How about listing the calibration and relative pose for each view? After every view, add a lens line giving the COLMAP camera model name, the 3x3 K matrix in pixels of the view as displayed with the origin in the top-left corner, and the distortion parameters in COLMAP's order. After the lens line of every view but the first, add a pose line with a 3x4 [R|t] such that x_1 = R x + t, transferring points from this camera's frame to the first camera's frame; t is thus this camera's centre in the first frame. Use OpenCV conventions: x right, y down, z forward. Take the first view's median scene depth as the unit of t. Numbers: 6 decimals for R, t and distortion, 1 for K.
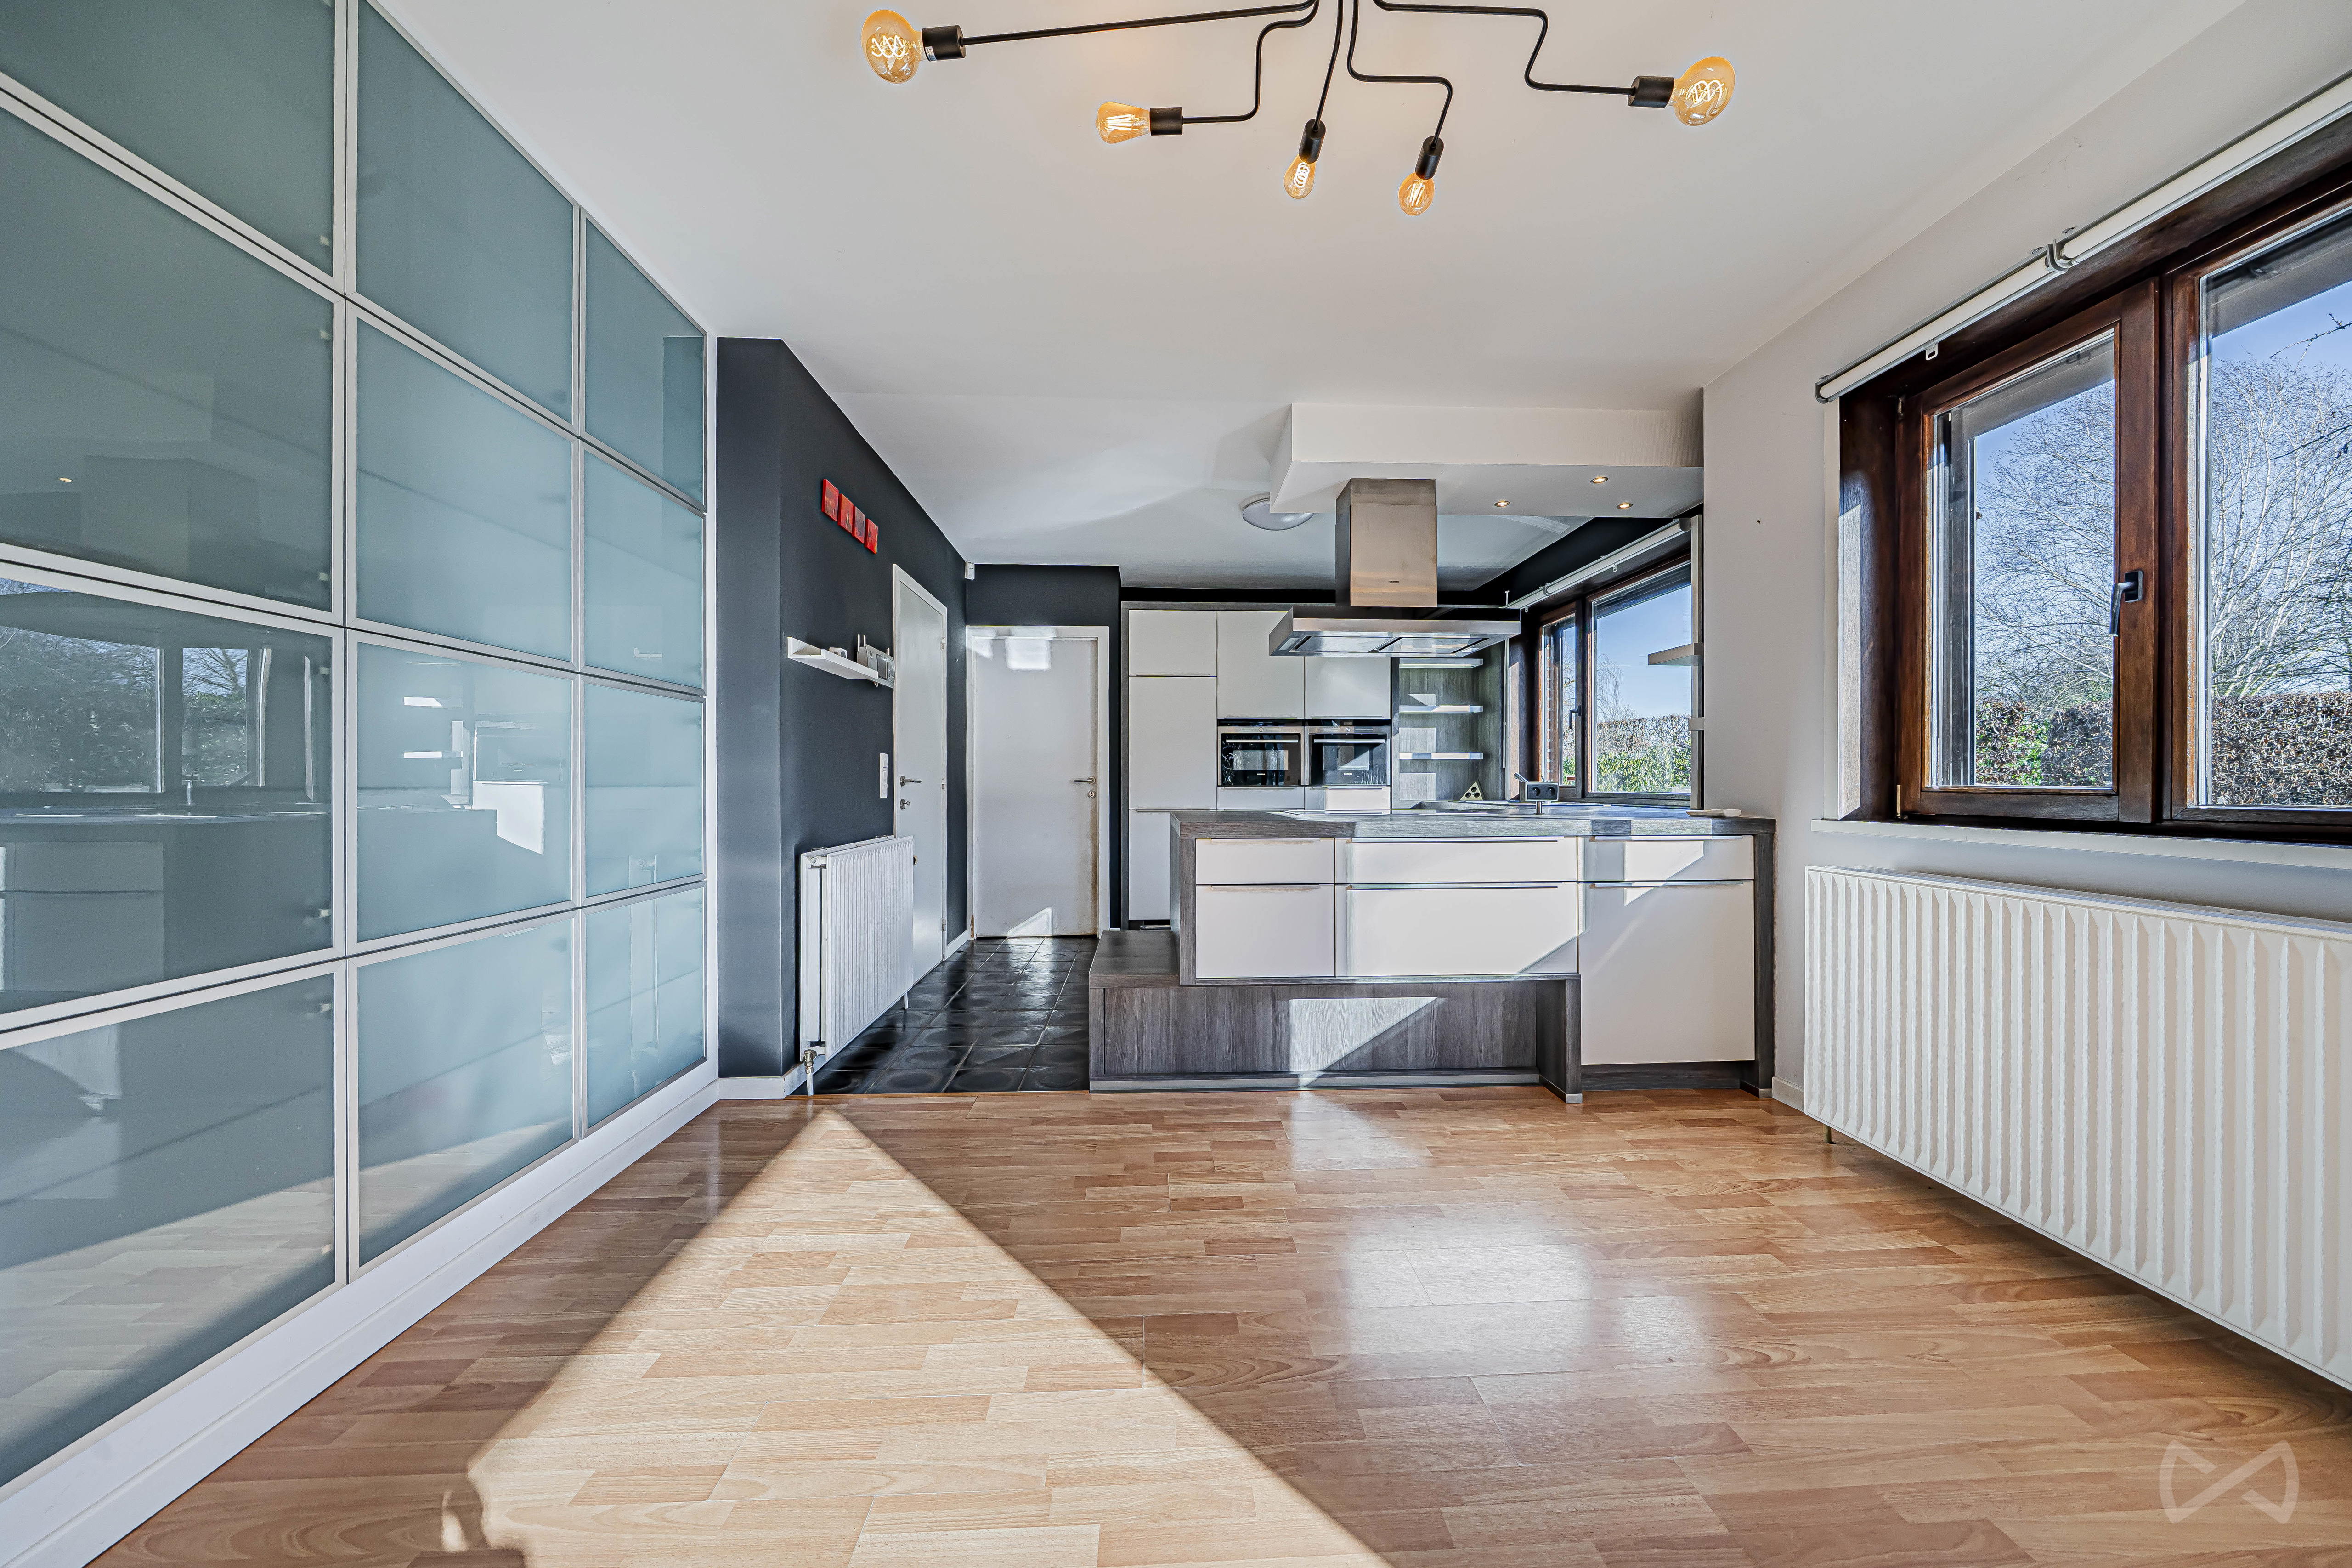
lens RADIAL K [[803.1, 0, 1185.5], [0, 803.1, 783.3], [0, 0, 1]] dist [-0.008184, 0.000155]
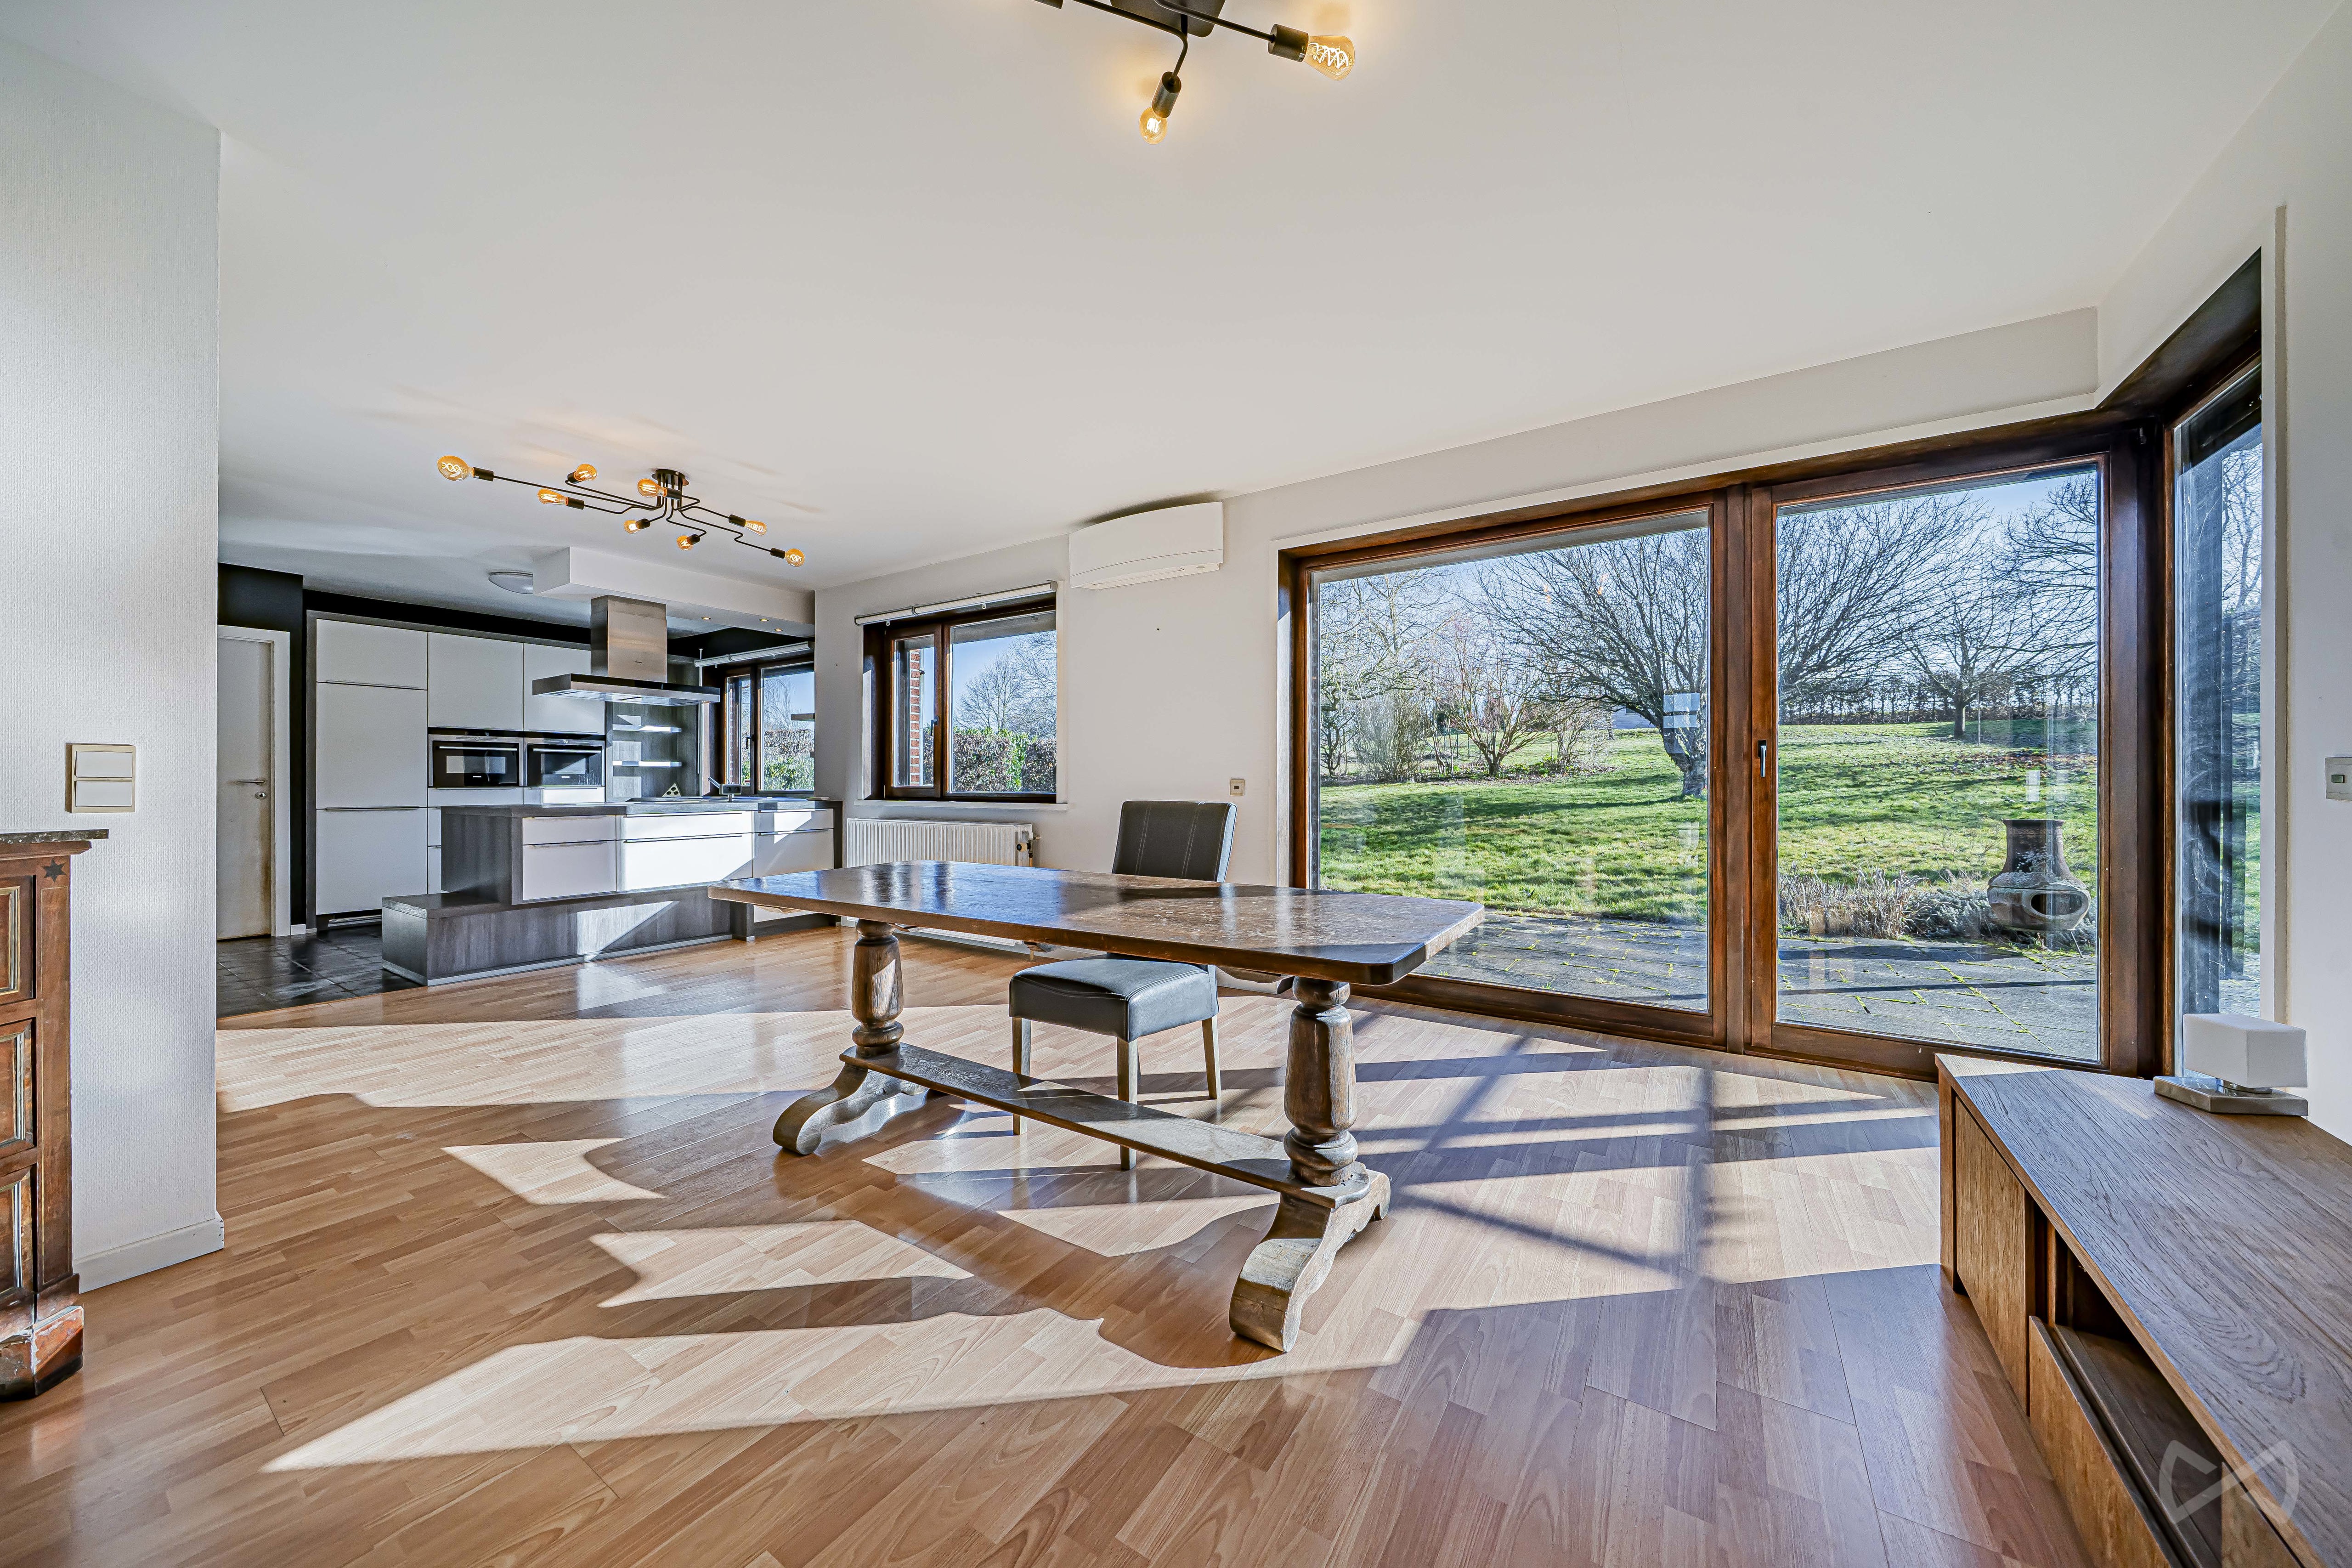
lens RADIAL K [[803.1, 0, 1184.5], [0, 803.1, 782.5], [0, 0, 1]] dist [-0.008184, 0.000155]
pose [[0.581076, 0.001064, 0.813849, -0.291899], [0.000187, 0.999999, -0.001440, -0.001088], [-0.813849, 0.000989, 0.581075, -0.596533]]
